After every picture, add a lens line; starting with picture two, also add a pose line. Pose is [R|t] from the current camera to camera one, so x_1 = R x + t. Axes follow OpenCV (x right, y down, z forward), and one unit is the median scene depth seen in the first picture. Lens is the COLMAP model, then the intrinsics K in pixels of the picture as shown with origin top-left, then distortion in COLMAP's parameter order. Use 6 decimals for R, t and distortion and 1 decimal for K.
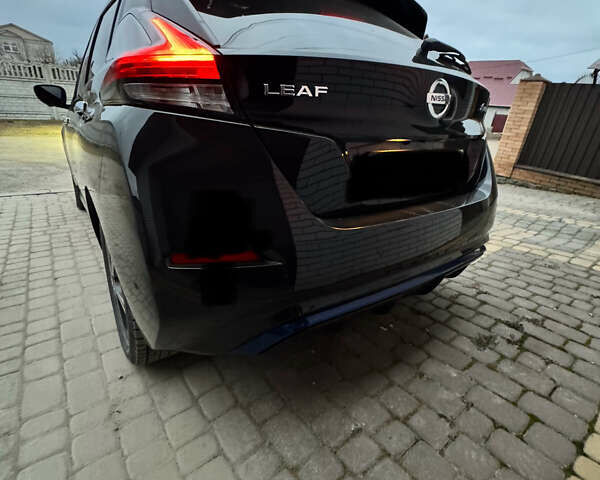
lens RADIAL K [[319.3, 0, 300.0], [0, 319.3, 240.0], [0, 0, 1]] dist [-0.003523, -0.000412]
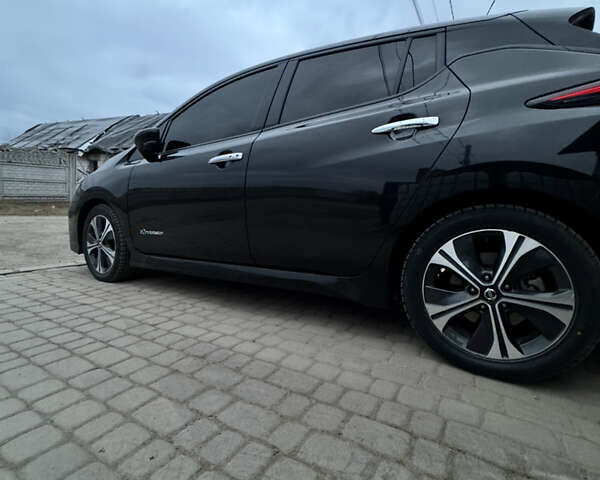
lens RADIAL K [[319.3, 0, 300.0], [0, 319.3, 240.0], [0, 0, 1]] dist [-0.003523, -0.000412]
pose [[0.929087, -0.055450, 0.365680, -1.230066], [0.142982, 0.965678, -0.216845, 0.090603], [-0.341105, 0.253754, 0.905128, 0.262996]]
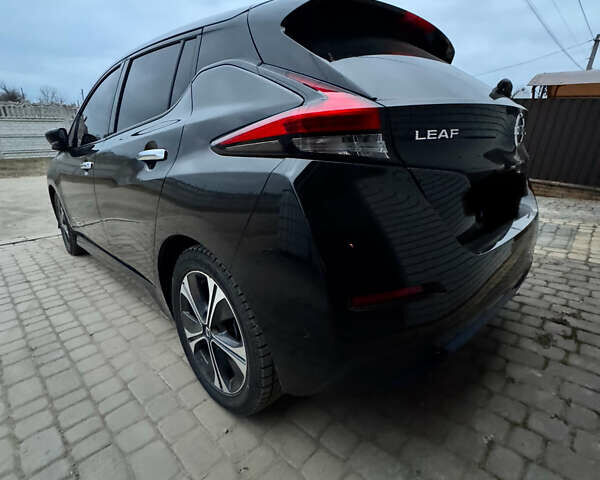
lens RADIAL K [[319.3, 0, 300.0], [0, 319.3, 240.0], [0, 0, 1]] dist [-0.003523, -0.000412]
pose [[0.987144, -0.098227, 0.126091, -0.343620], [0.105356, 0.993118, -0.051157, -0.053203], [-0.120198, 0.063784, 0.990699, -0.003301]]
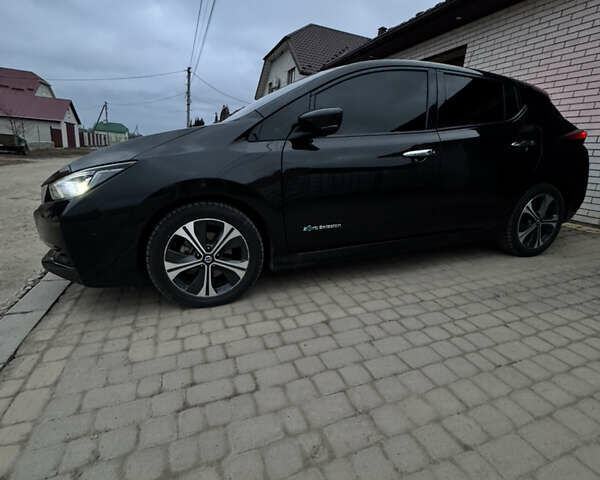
lens RADIAL K [[319.3, 0, 300.0], [0, 319.3, 240.0], [0, 0, 1]] dist [-0.003523, -0.000412]
pose [[0.290156, -0.304522, 0.907235, -2.656080], [0.337000, 0.919807, 0.200961, -0.642363], [-0.895679, 0.247428, 0.369512, 1.460558]]
